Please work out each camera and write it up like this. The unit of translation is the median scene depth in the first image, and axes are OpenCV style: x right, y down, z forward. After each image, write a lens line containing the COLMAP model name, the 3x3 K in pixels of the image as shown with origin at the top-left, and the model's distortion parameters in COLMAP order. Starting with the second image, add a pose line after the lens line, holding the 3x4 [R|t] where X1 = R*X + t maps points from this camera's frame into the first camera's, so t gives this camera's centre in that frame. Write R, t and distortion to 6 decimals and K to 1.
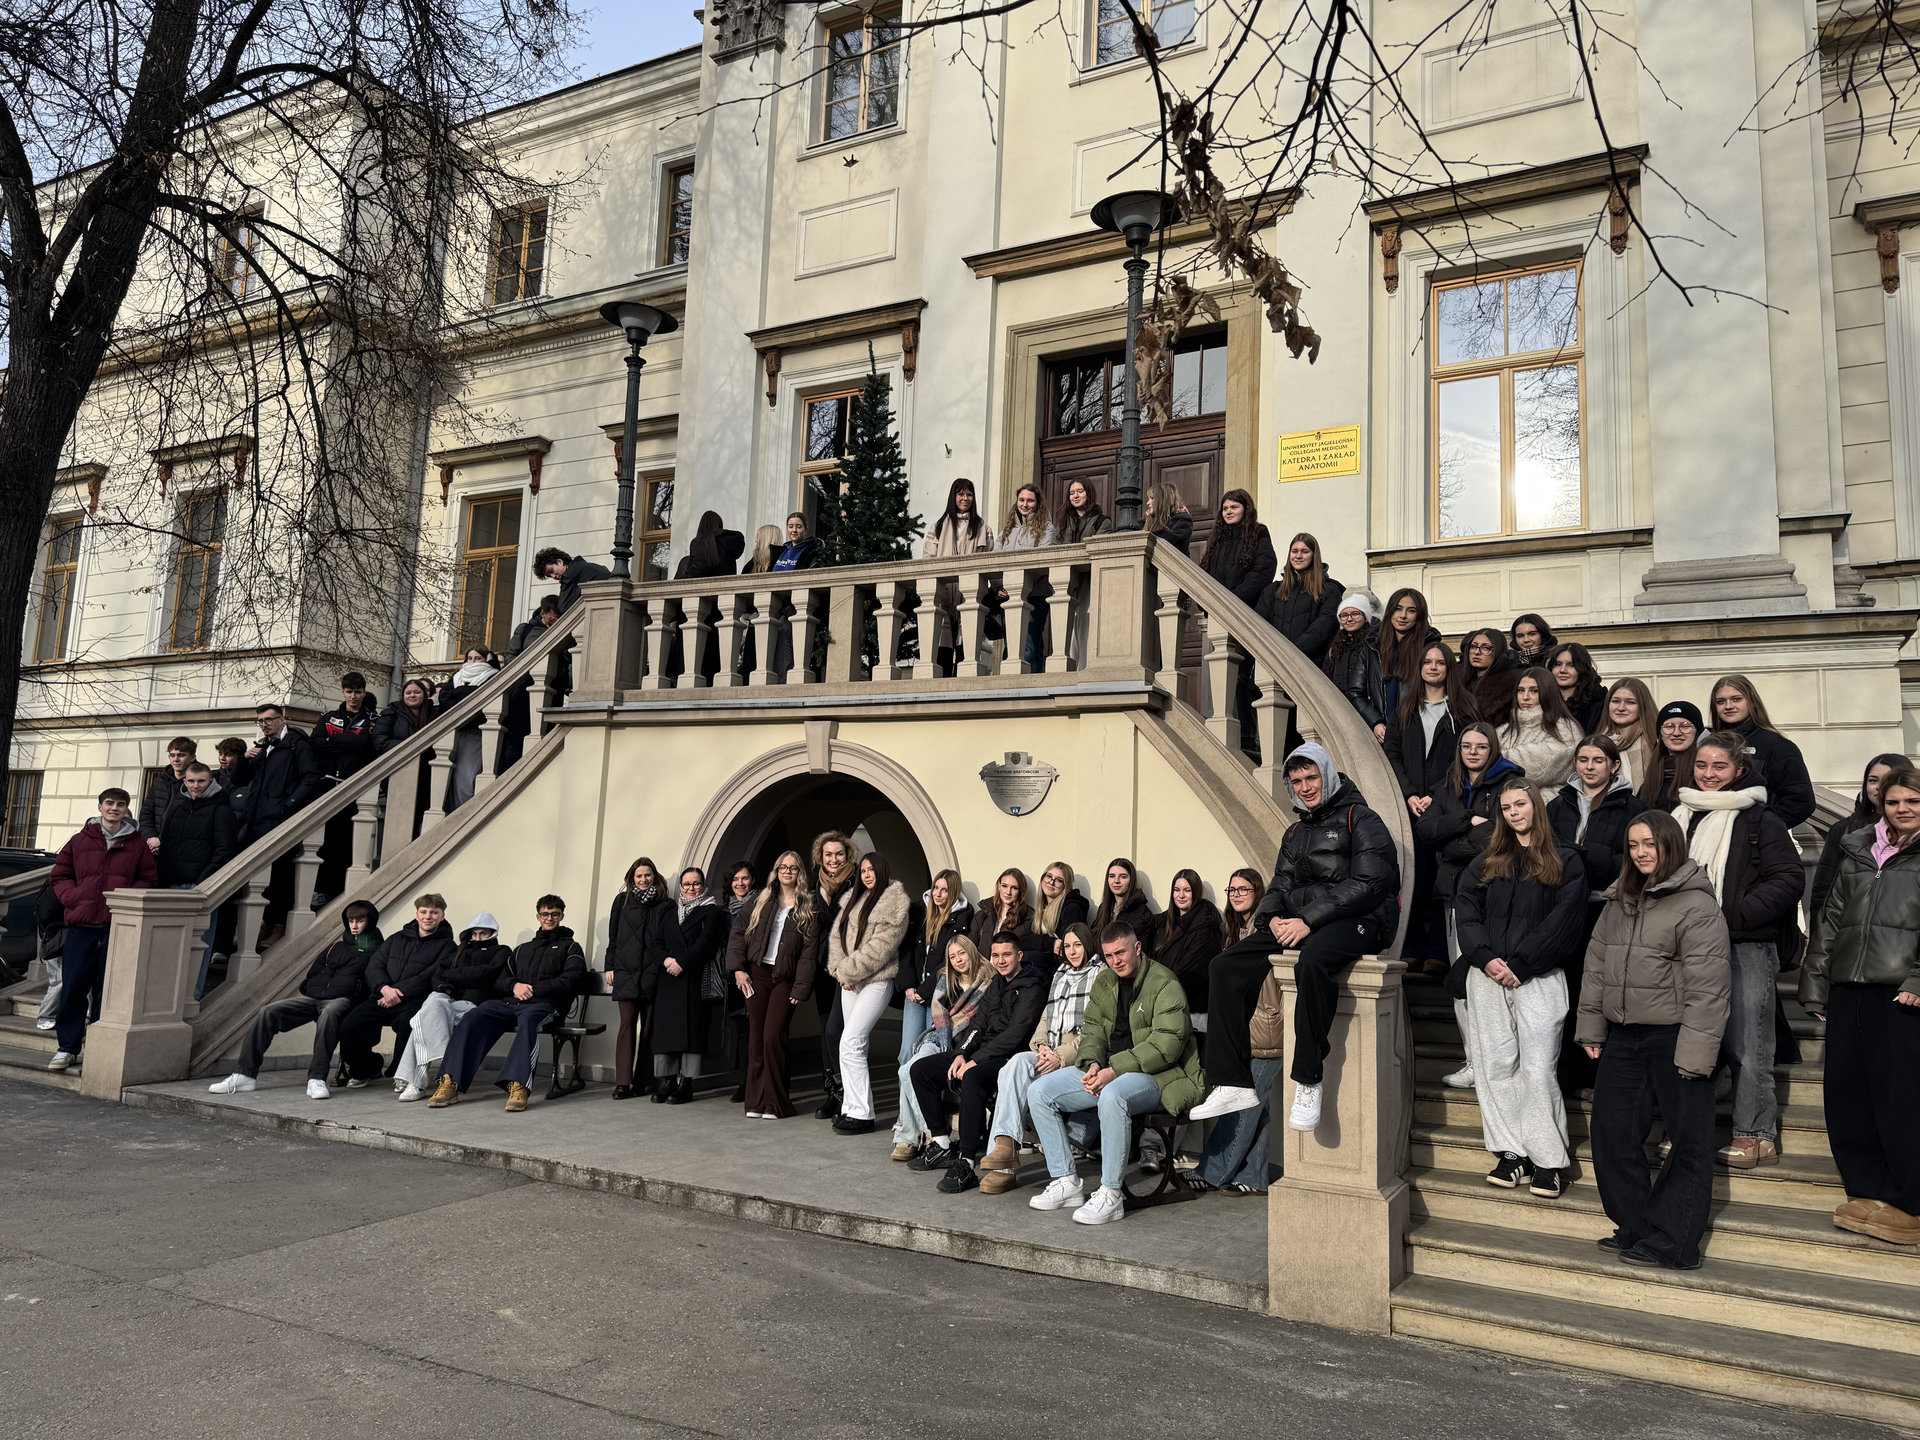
lens RADIAL K [[1352.9, 0, 960.0], [0, 1352.9, 720.0], [0, 0, 1]] dist [0.062006, -0.065316]
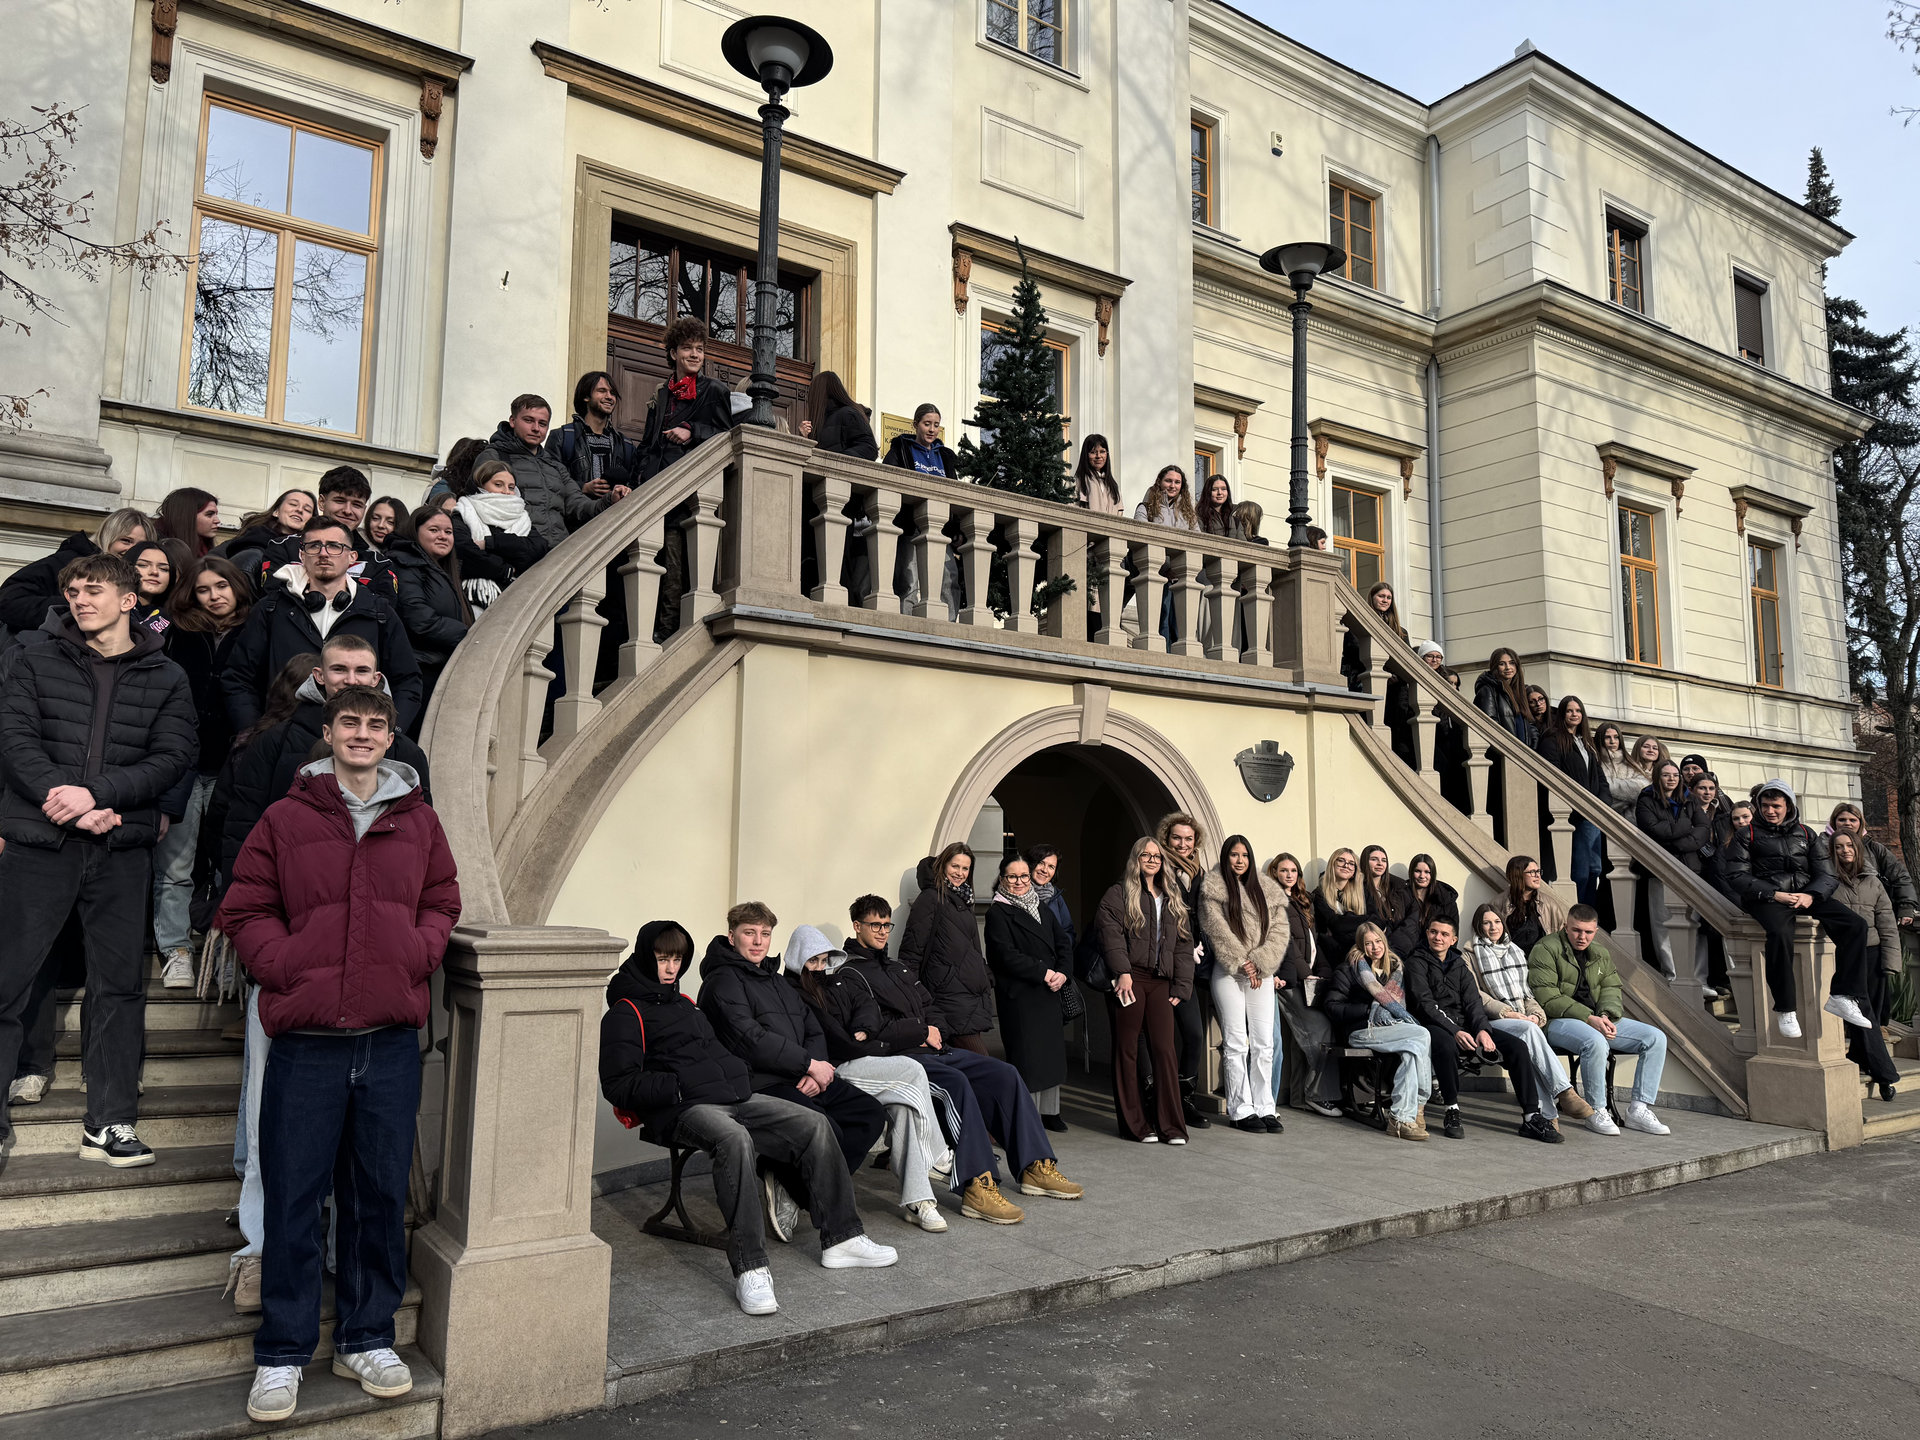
lens RADIAL K [[1357.2, 0, 961.2], [0, 1357.2, 709.2], [0, 0, 1]] dist [0.030942, -0.002010]
pose [[0.452652, 0.072073, 0.888770, -0.935448], [-0.108347, 0.993788, -0.025408, 0.048730], [-0.885080, -0.084794, 0.457649, 0.685735]]
